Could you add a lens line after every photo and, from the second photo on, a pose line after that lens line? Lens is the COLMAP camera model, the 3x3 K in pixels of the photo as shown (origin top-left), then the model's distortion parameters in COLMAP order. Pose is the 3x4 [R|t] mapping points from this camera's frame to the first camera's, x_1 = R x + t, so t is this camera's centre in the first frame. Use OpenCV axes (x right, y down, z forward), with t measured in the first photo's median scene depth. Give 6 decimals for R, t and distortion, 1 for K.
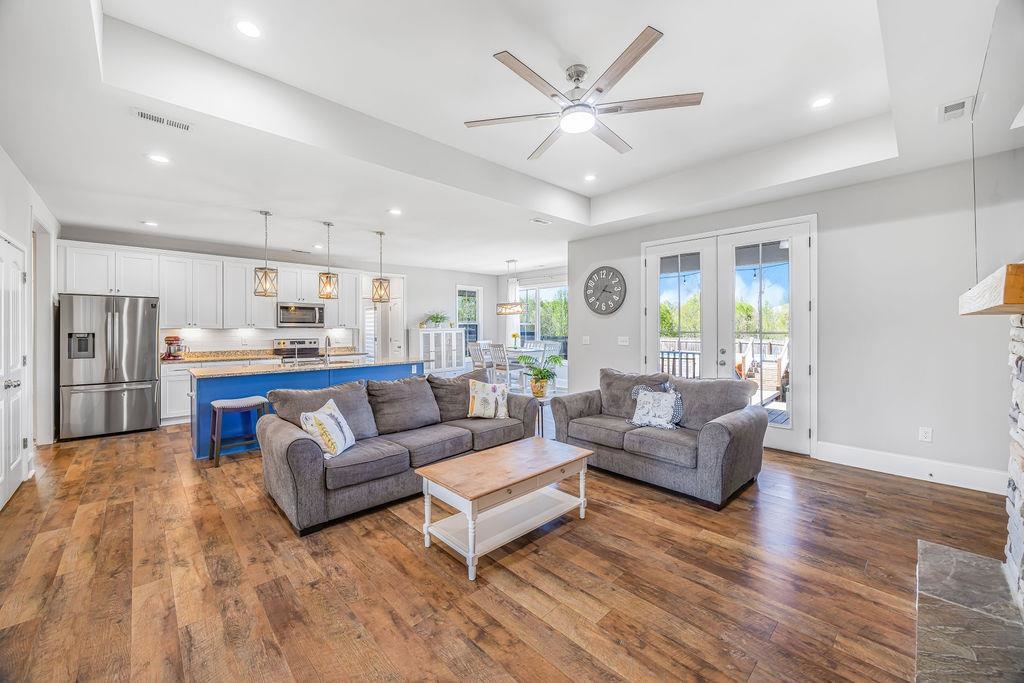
lens RADIAL K [[401.6, 0, 508.7], [0, 401.6, 328.0], [0, 0, 1]] dist [0.002581, 0.000221]
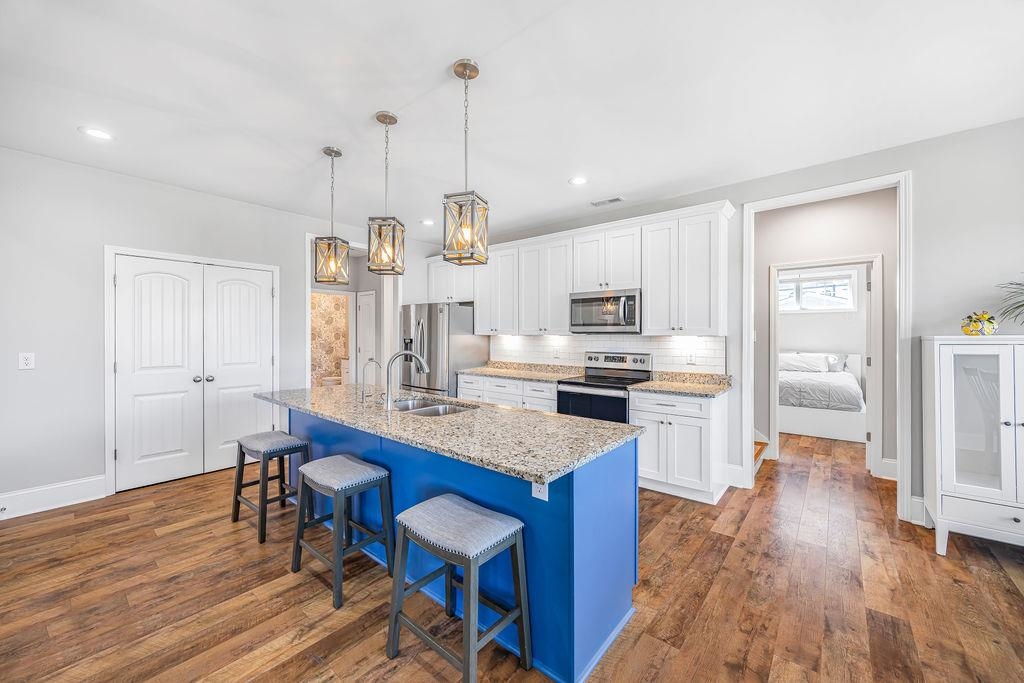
lens RADIAL K [[382.5, 0, 497.9], [0, 382.5, 336.6], [0, 0, 1]] dist [0.001555, 0.000070]
pose [[0.093506, 0.004992, -0.995606, 0.017006], [0.004374, 0.999976, 0.005424, -0.000239], [0.995609, -0.004862, 0.093482, 0.796877]]
